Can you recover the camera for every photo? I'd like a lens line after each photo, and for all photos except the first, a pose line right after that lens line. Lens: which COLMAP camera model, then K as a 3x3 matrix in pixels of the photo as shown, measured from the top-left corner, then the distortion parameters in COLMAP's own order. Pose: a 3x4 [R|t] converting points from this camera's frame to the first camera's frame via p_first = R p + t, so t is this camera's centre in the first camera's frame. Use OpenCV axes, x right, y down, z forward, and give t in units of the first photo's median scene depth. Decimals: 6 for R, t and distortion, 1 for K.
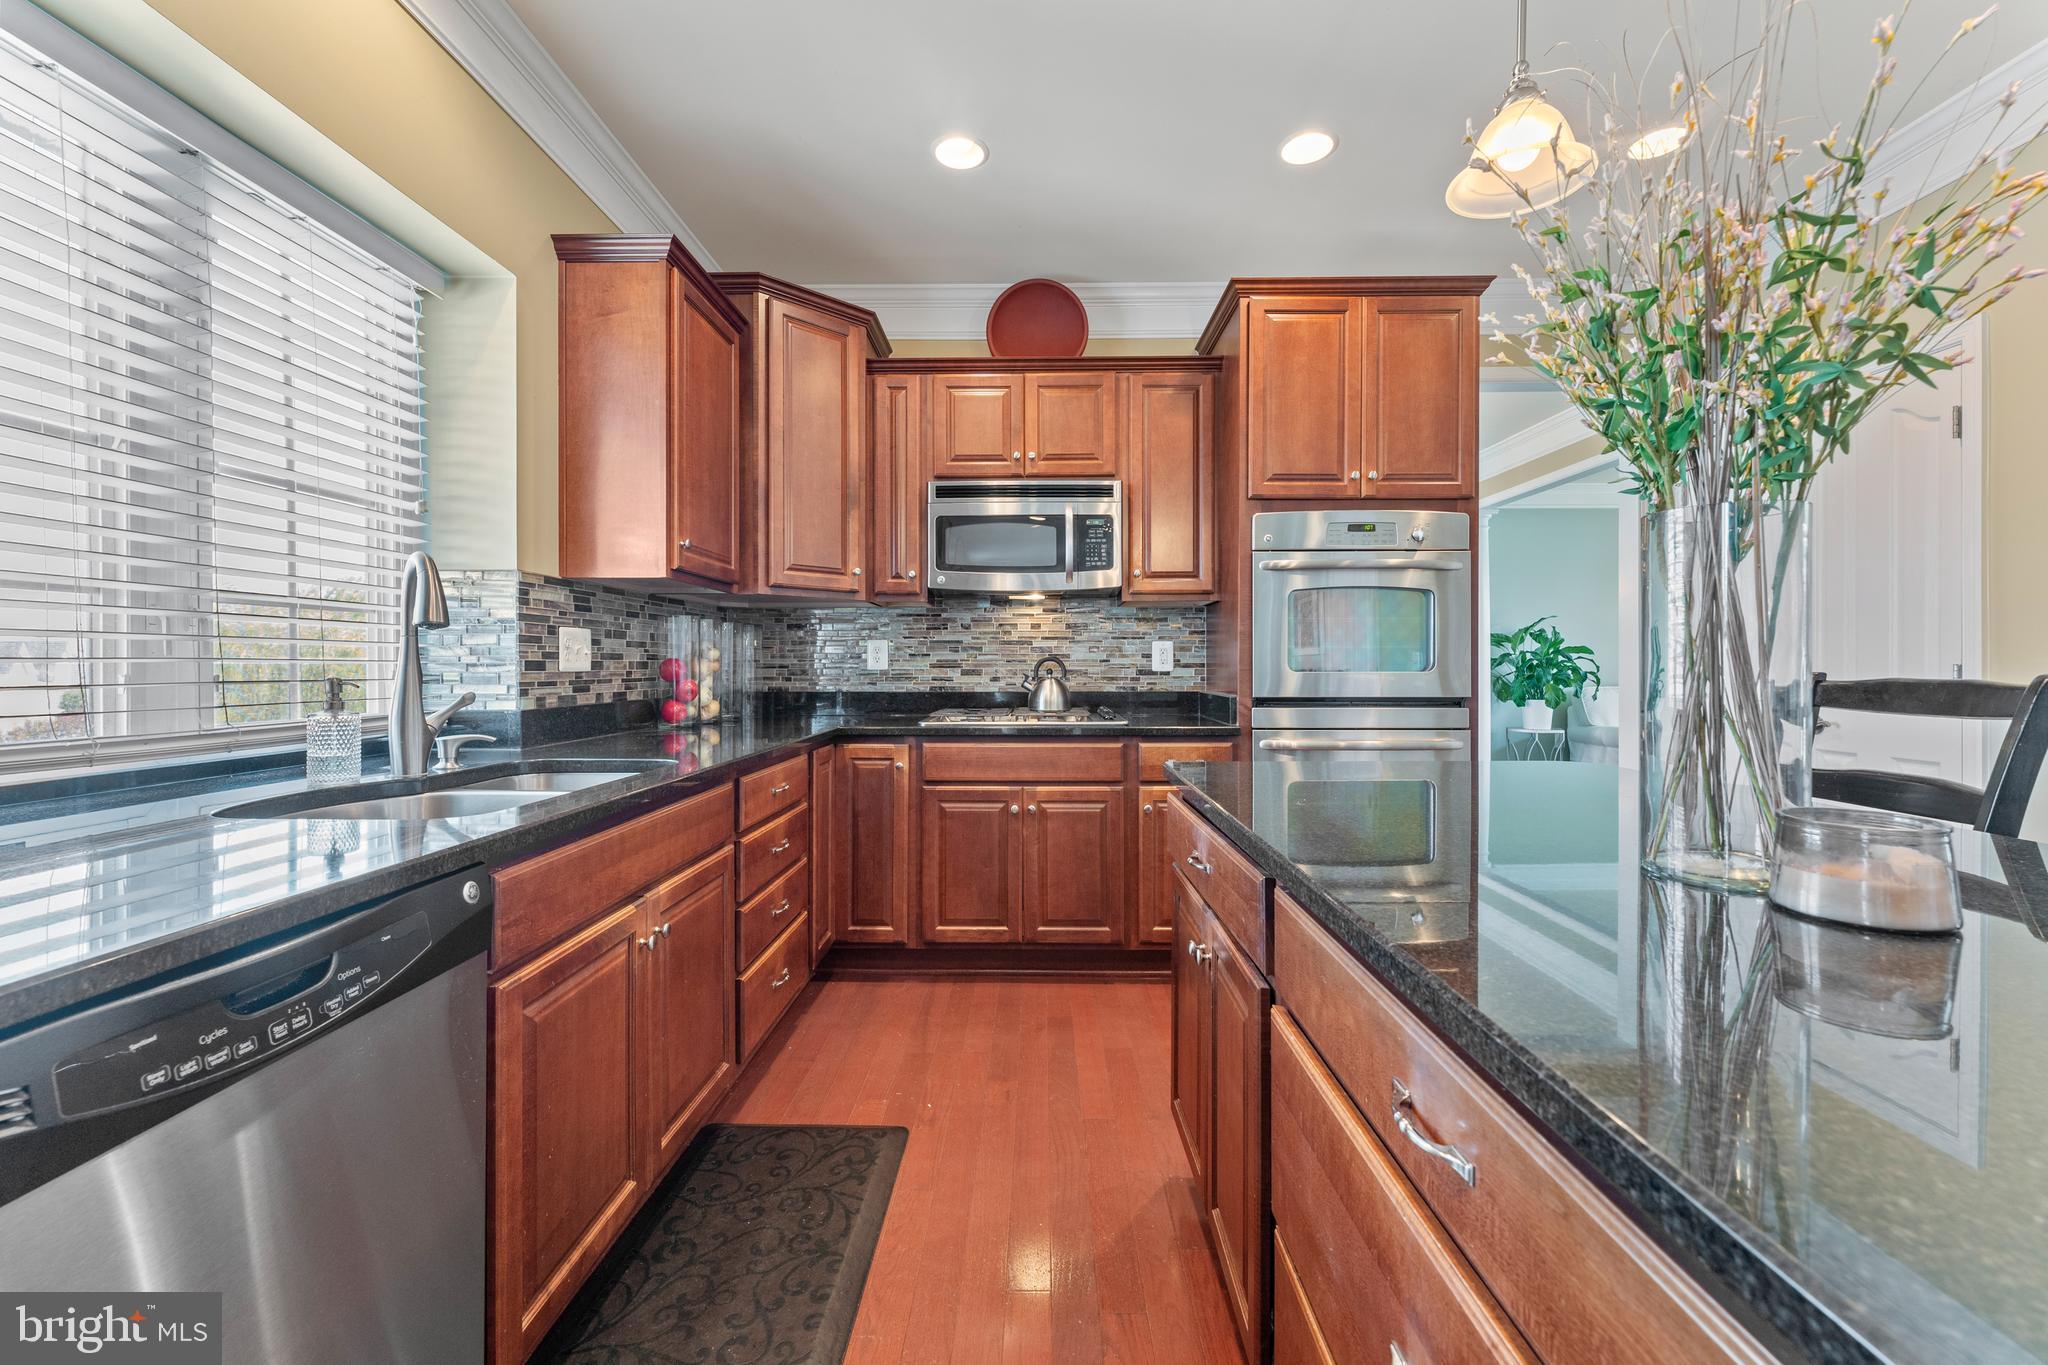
lens RADIAL K [[824.5, 0, 1030.1], [0, 824.5, 671.5], [0, 0, 1]] dist [0.004595, -0.001638]
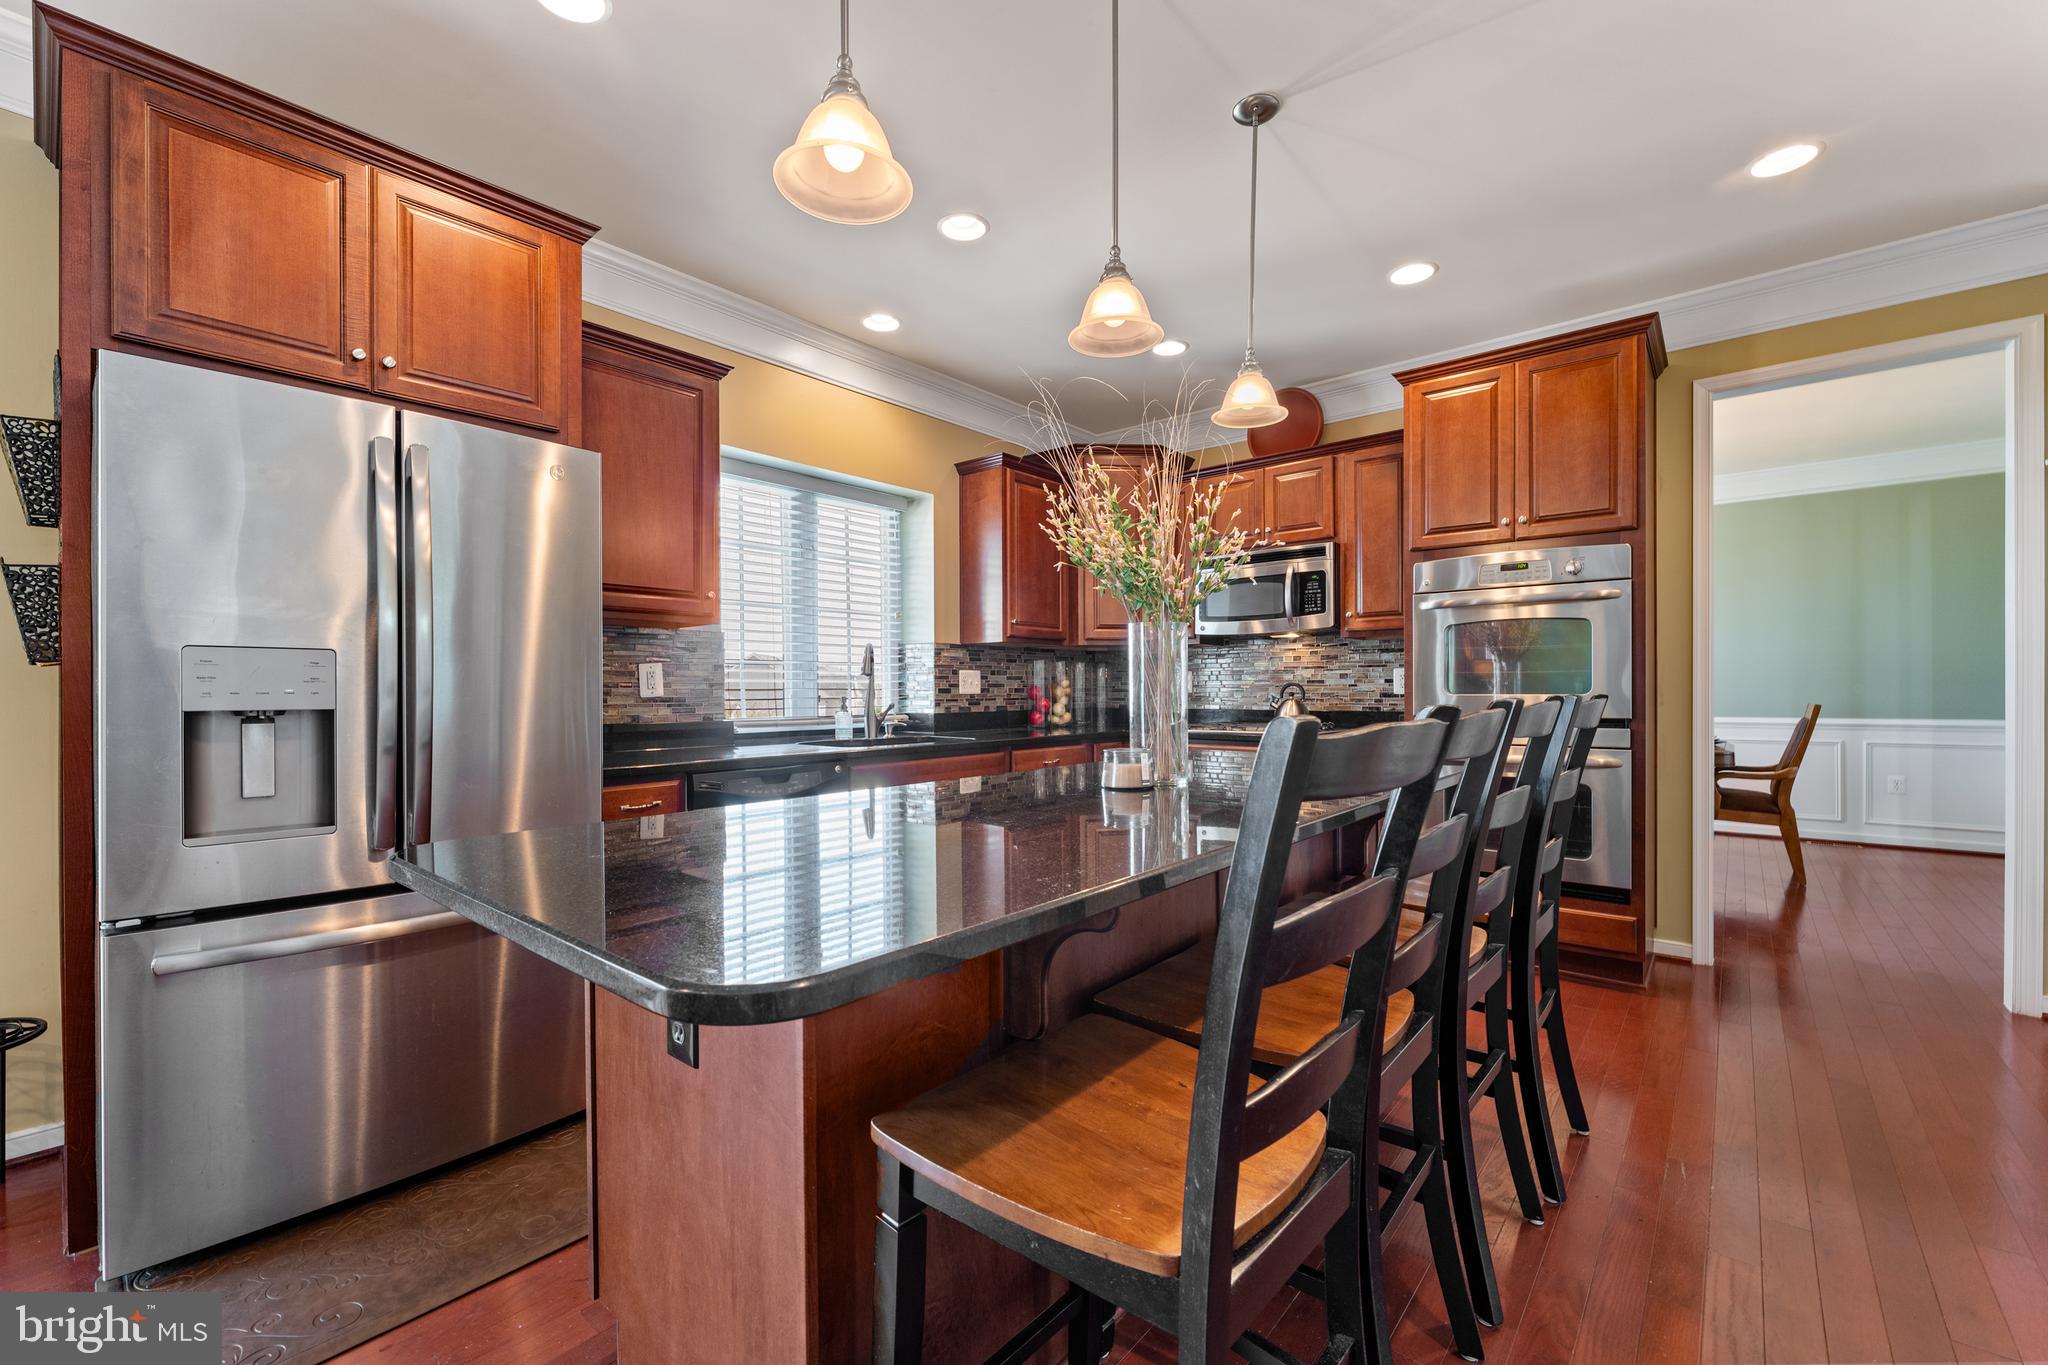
lens RADIAL K [[824.5, 0, 1015.5], [0, 824.5, 688.4], [0, 0, 1]] dist [0.004595, -0.001638]
pose [[0.772222, -0.003761, -0.635342, 0.675891], [-0.001049, 0.999974, -0.007195, 0.000719], [0.635352, 0.006222, 0.772198, -0.344478]]
